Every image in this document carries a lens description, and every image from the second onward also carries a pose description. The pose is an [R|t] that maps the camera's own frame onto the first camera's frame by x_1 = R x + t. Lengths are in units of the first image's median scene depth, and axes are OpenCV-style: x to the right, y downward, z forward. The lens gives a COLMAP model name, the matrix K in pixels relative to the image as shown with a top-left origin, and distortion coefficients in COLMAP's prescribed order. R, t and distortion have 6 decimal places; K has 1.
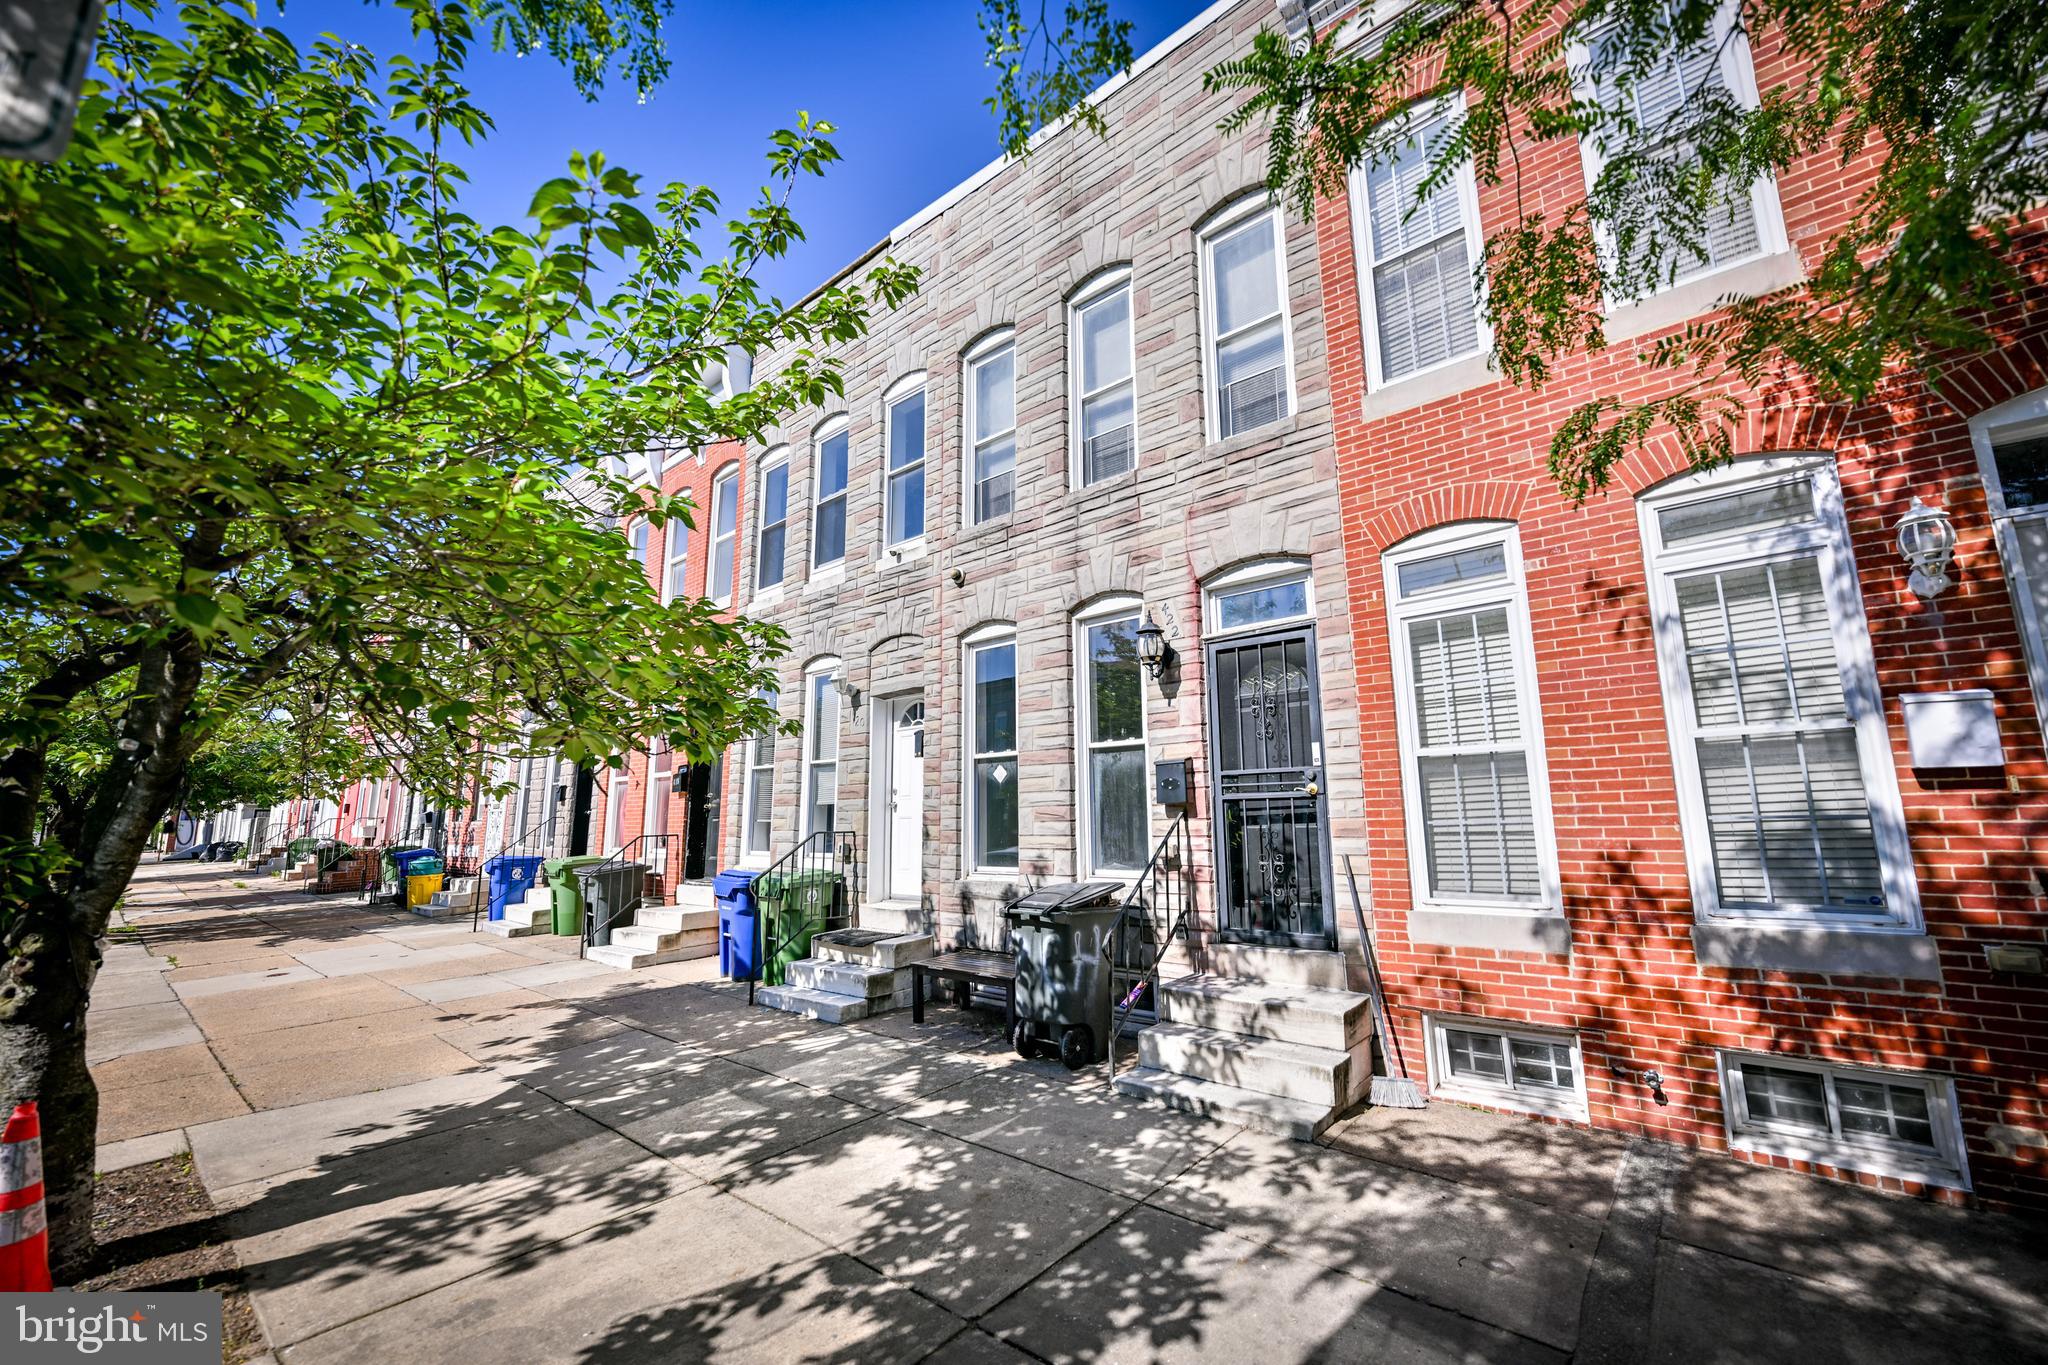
lens RADIAL K [[810.9, 0, 1019.8], [0, 810.9, 679.9], [0, 0, 1]] dist [-0.000283, 0.000241]
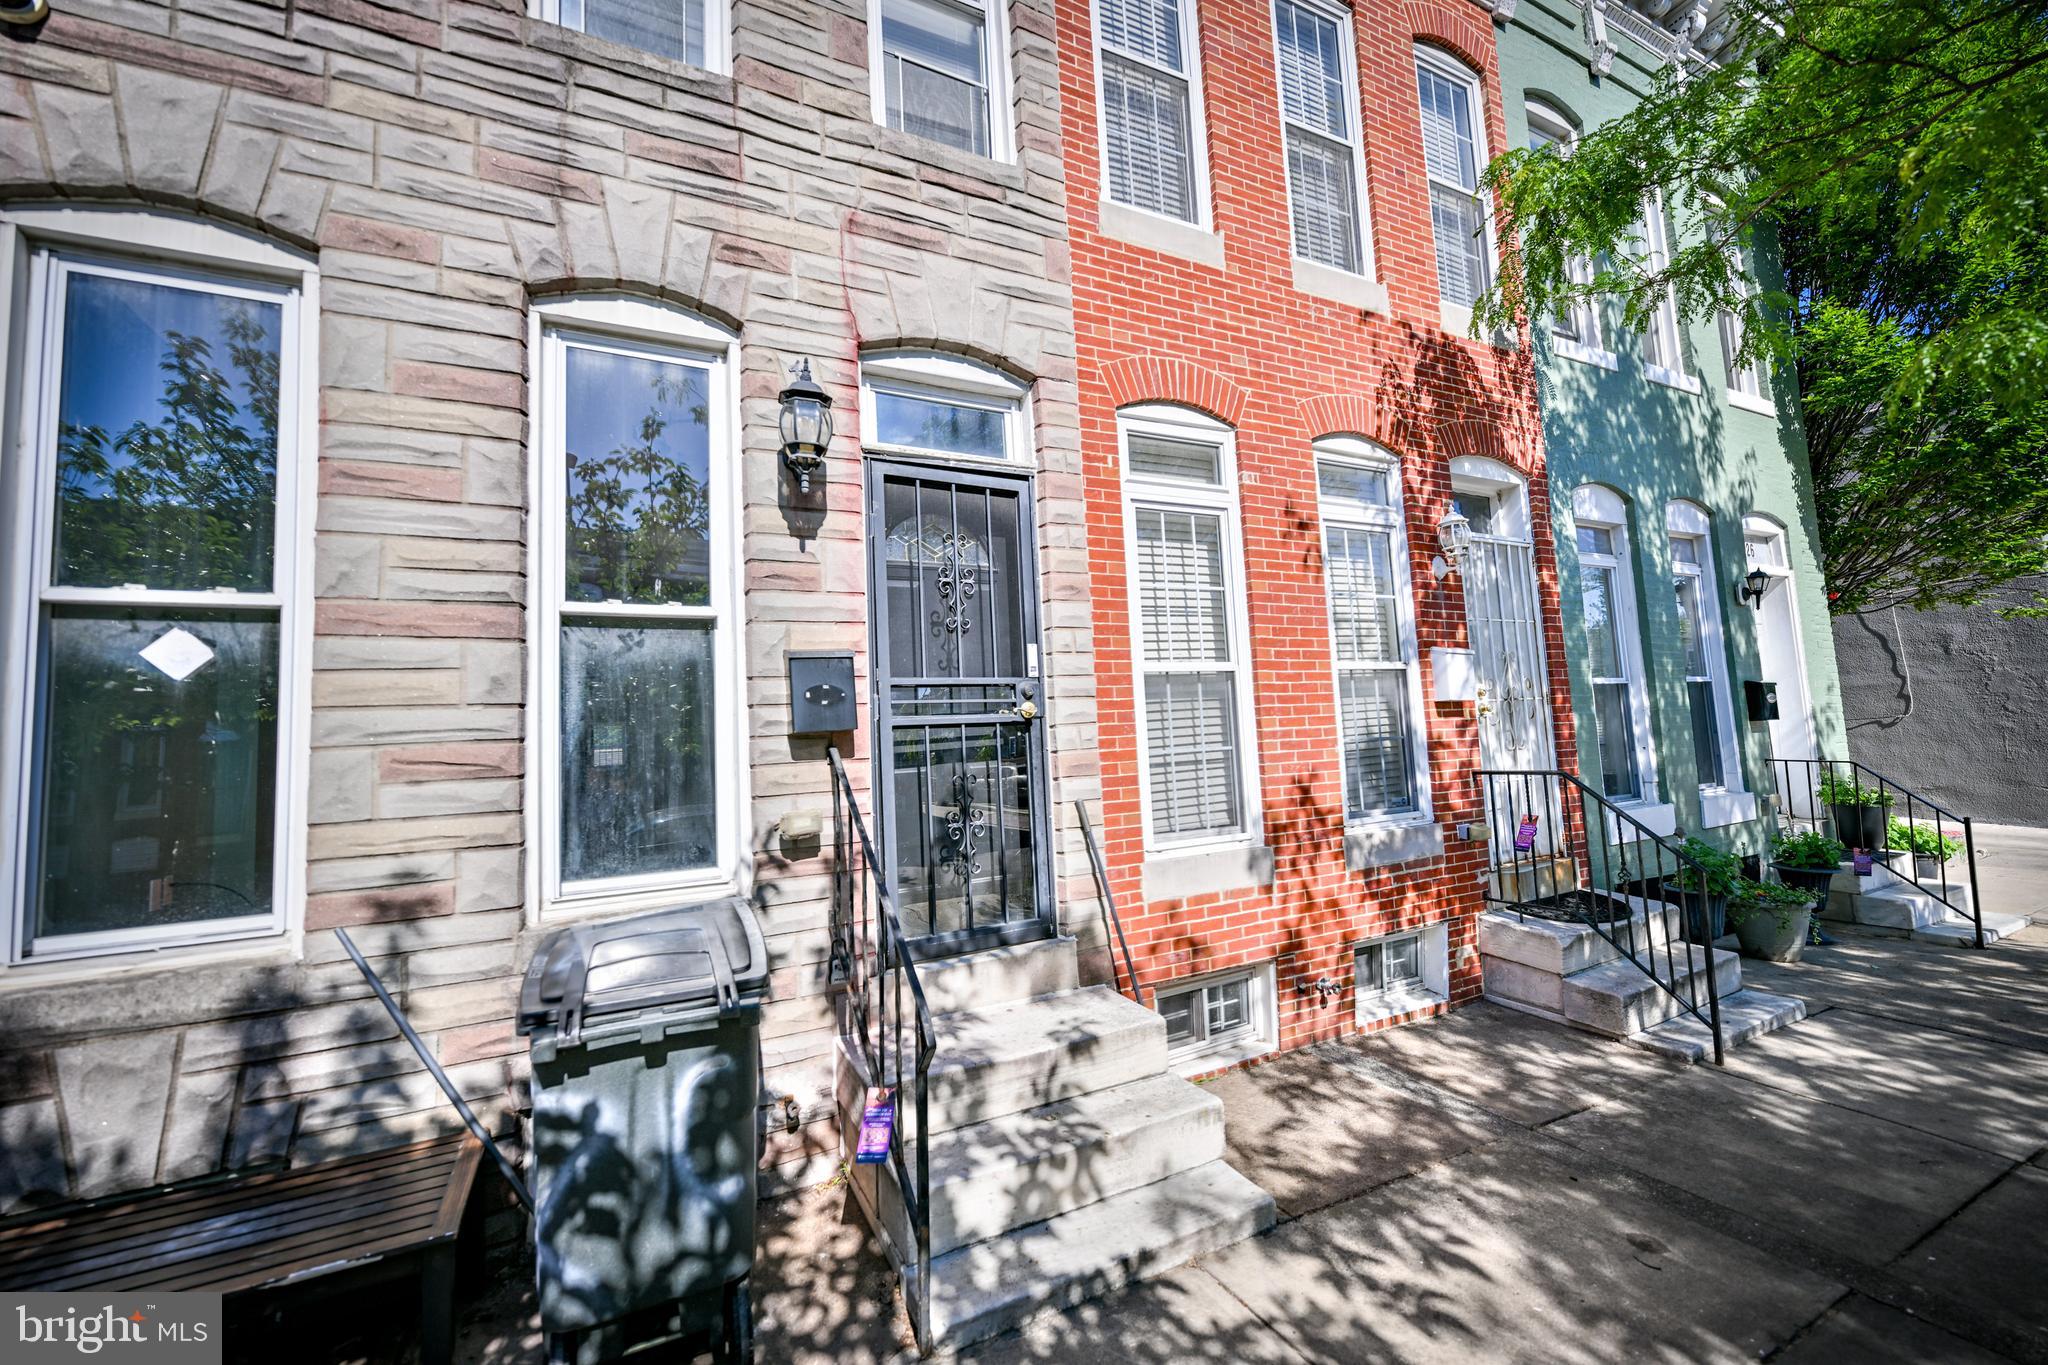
lens RADIAL K [[806.9, 0, 1028.4], [0, 806.9, 680.1], [0, 0, 1]] dist [-0.001612, -0.000084]
pose [[0.385521, 0.070011, 0.920039, -0.313609], [-0.118936, 0.992569, -0.025693, 0.146356], [-0.915002, -0.099521, 0.390983, 0.849205]]
